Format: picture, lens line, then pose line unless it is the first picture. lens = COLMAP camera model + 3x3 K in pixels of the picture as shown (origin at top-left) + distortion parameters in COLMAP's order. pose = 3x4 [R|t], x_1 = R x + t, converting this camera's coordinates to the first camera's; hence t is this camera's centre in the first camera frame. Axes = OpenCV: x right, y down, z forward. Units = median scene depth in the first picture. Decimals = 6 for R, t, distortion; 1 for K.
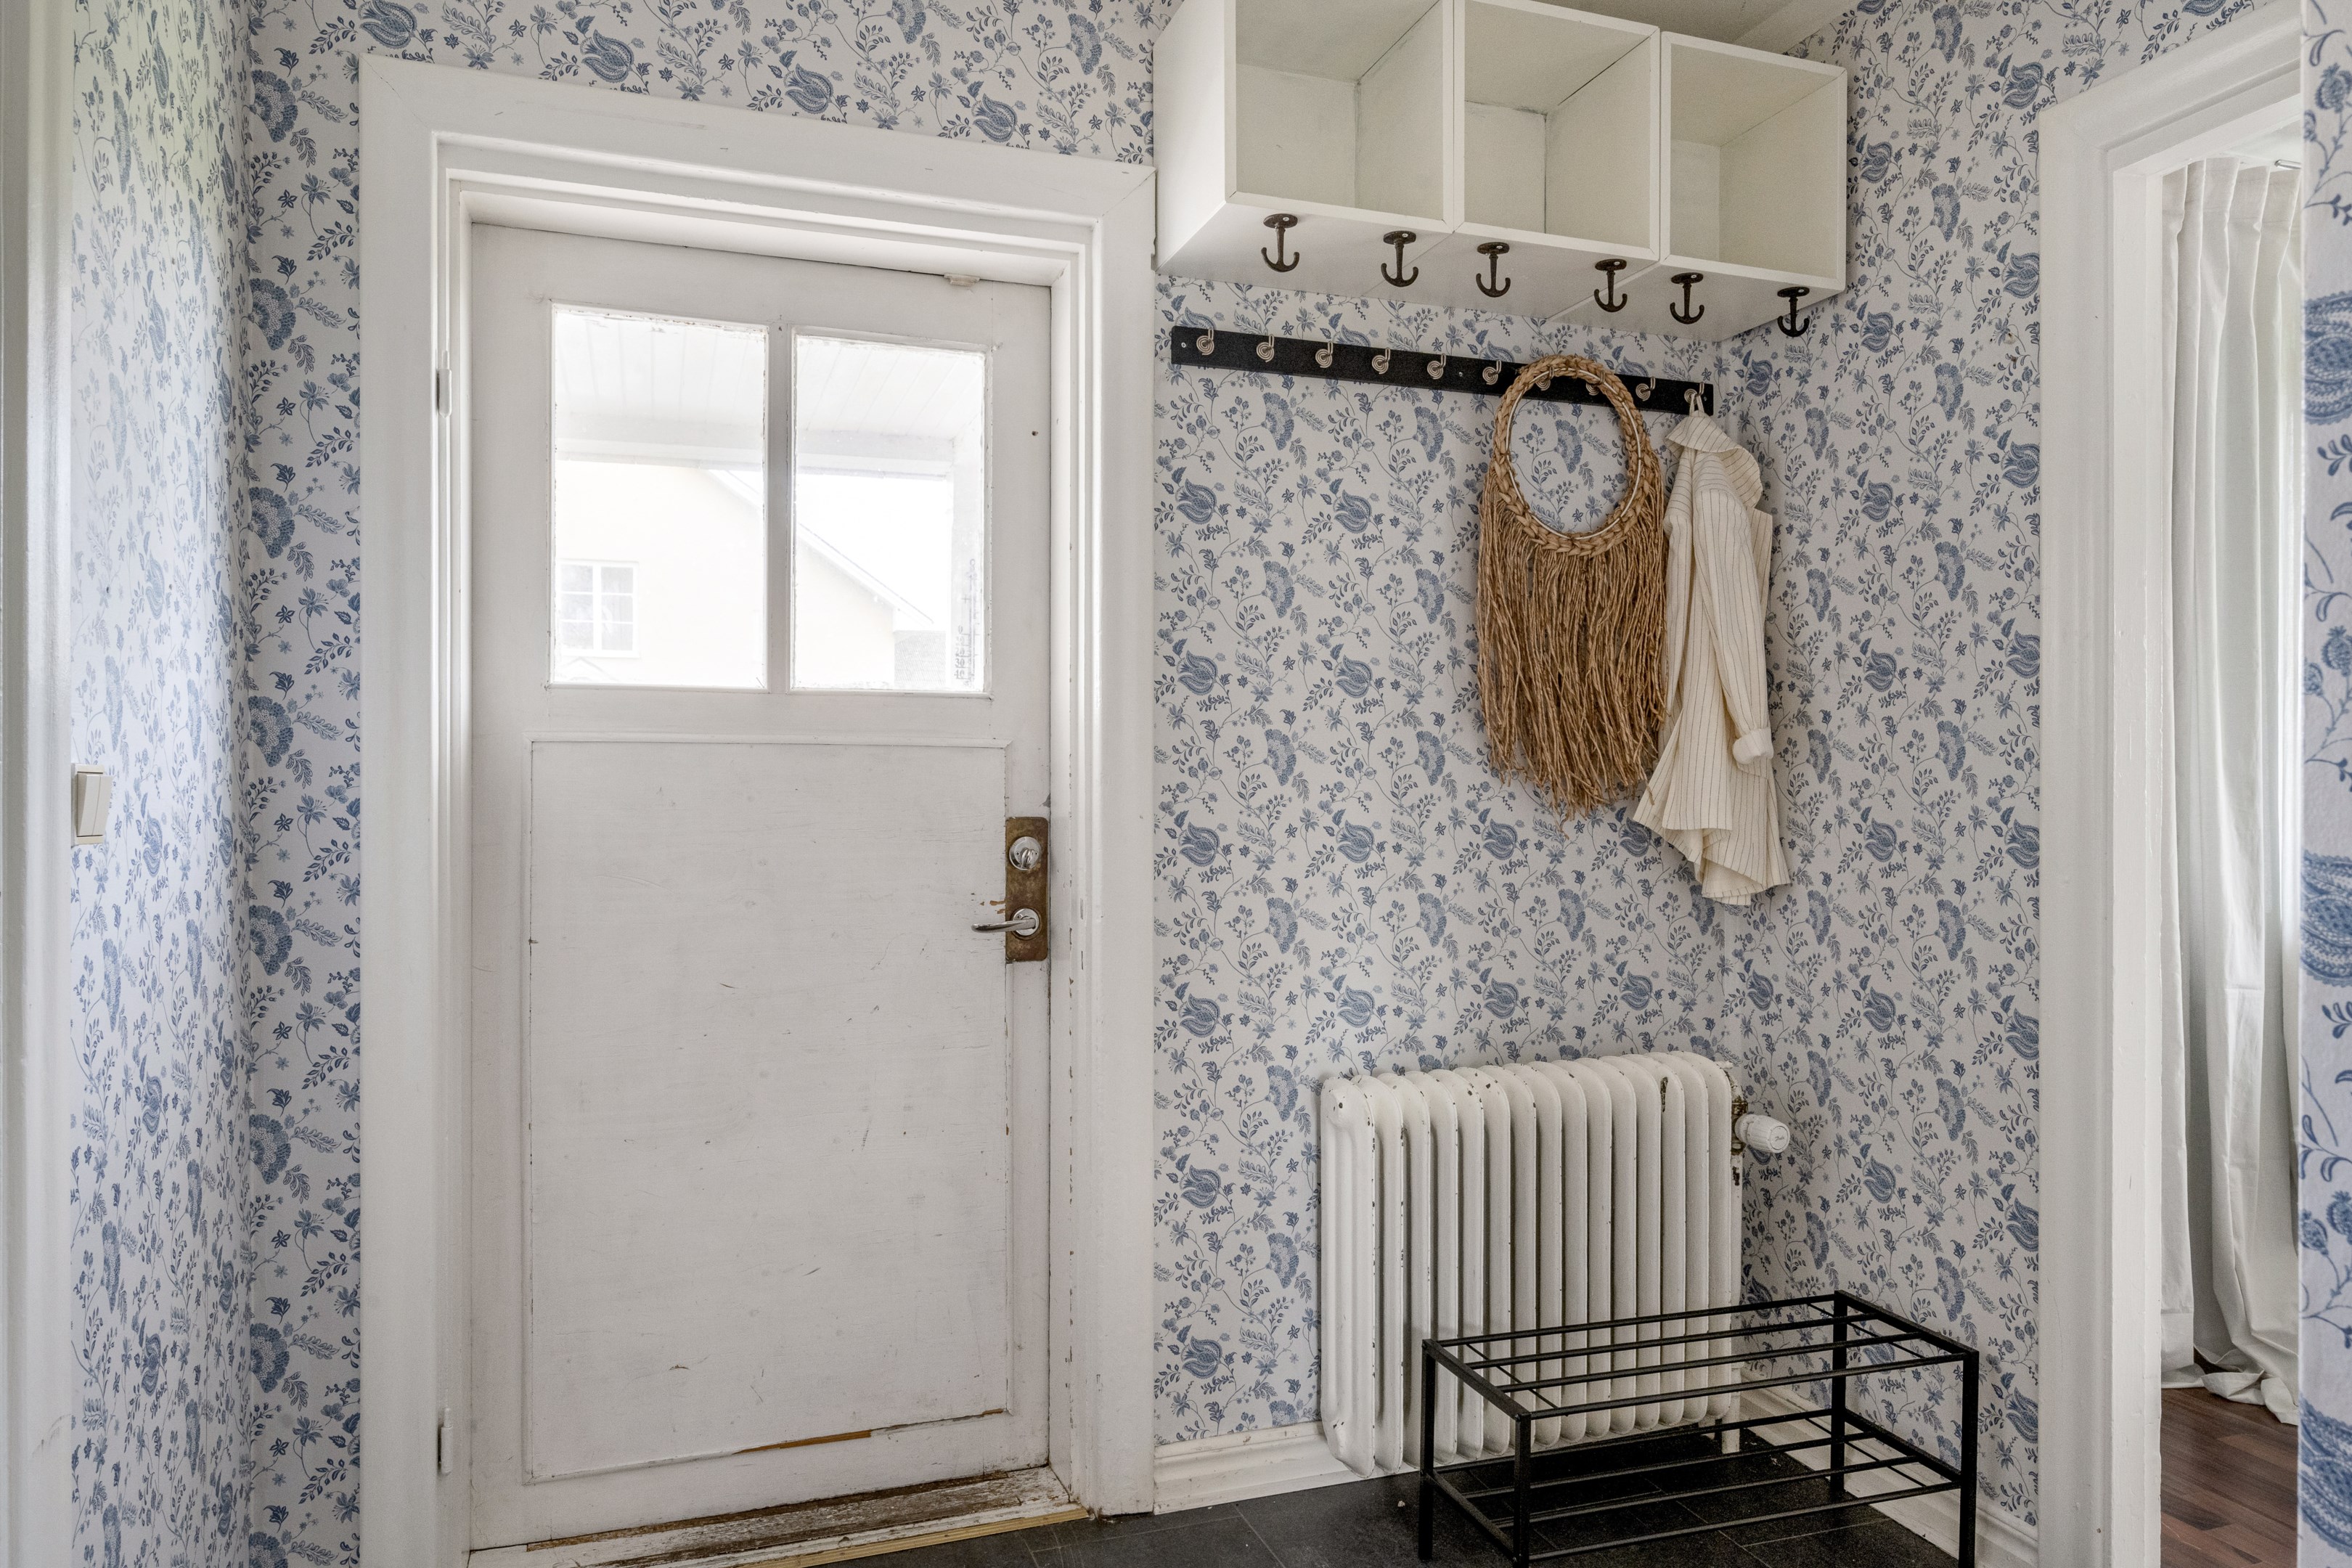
lens RADIAL K [[1507.4, 0, 1169.9], [0, 1507.4, 804.2], [0, 0, 1]] dist [-0.000945, -0.001568]
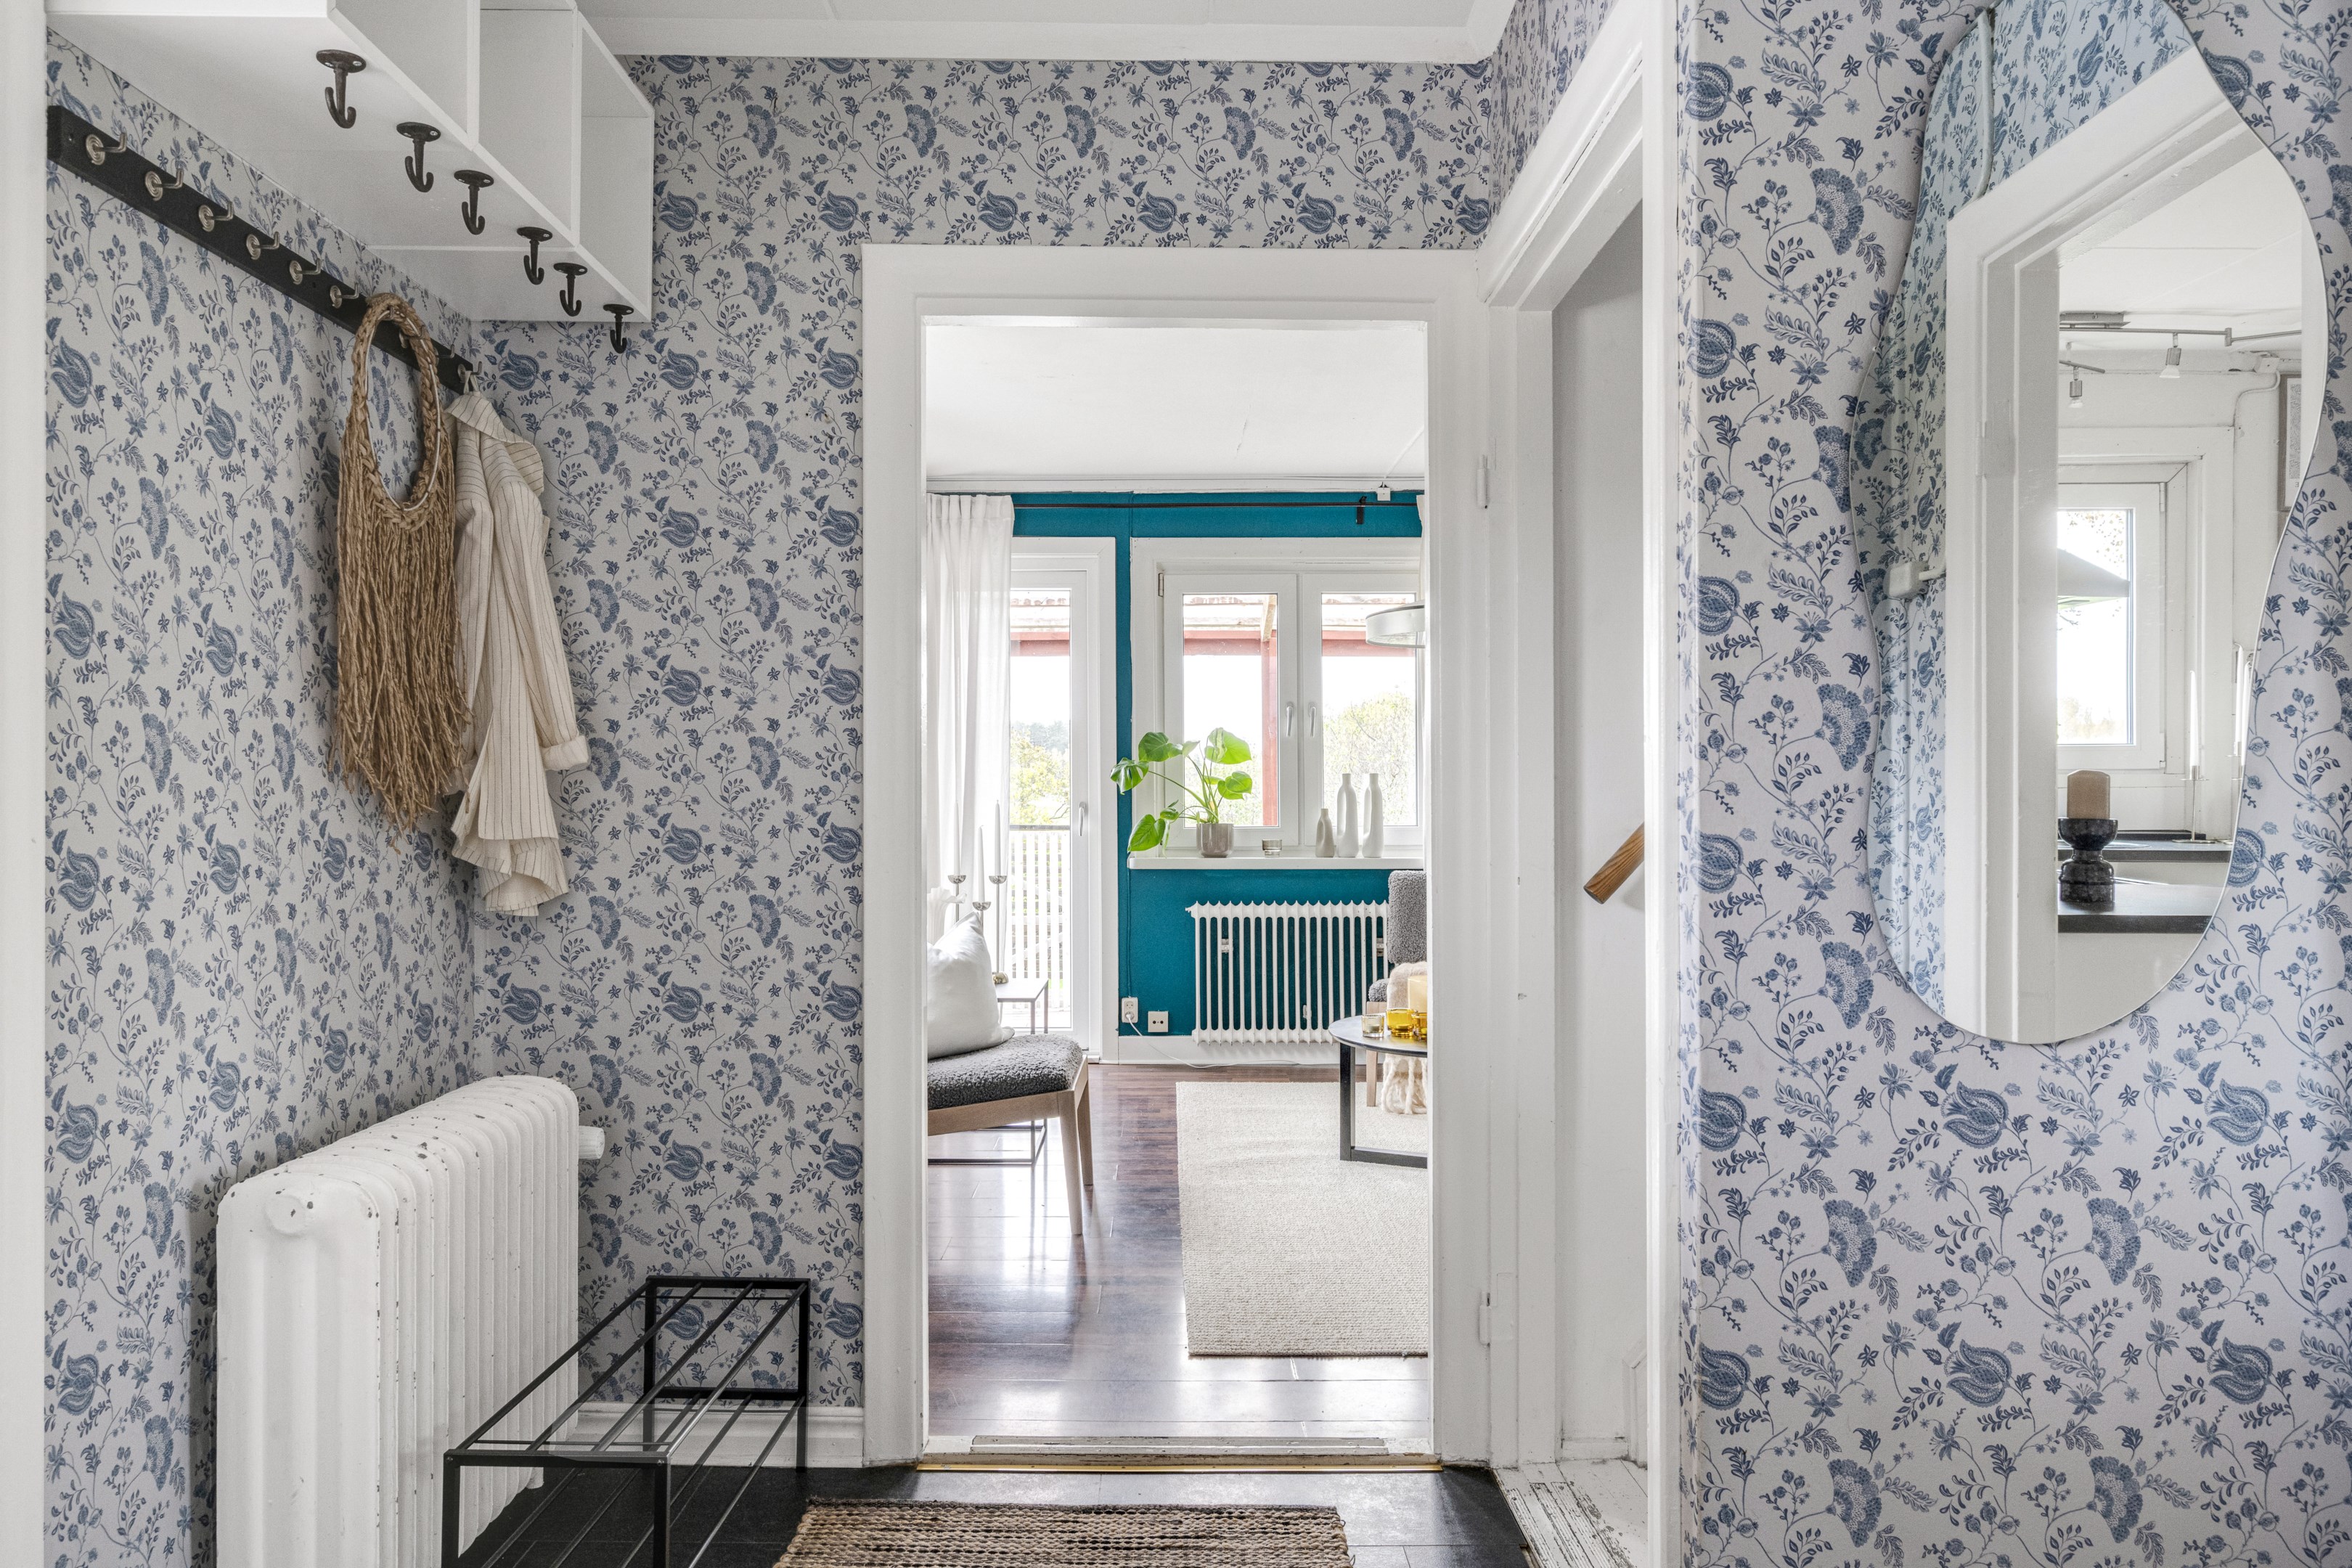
lens RADIAL K [[1626.9, 0, 1172.0], [0, 1626.9, 795.8], [0, 0, 1]] dist [-0.003419, -0.002317]
pose [[0.320000, -0.000499, 0.947417, -0.510181], [0.005745, 0.999982, -0.001414, -0.006844], [-0.947400, 0.005895, 0.319997, 0.295665]]
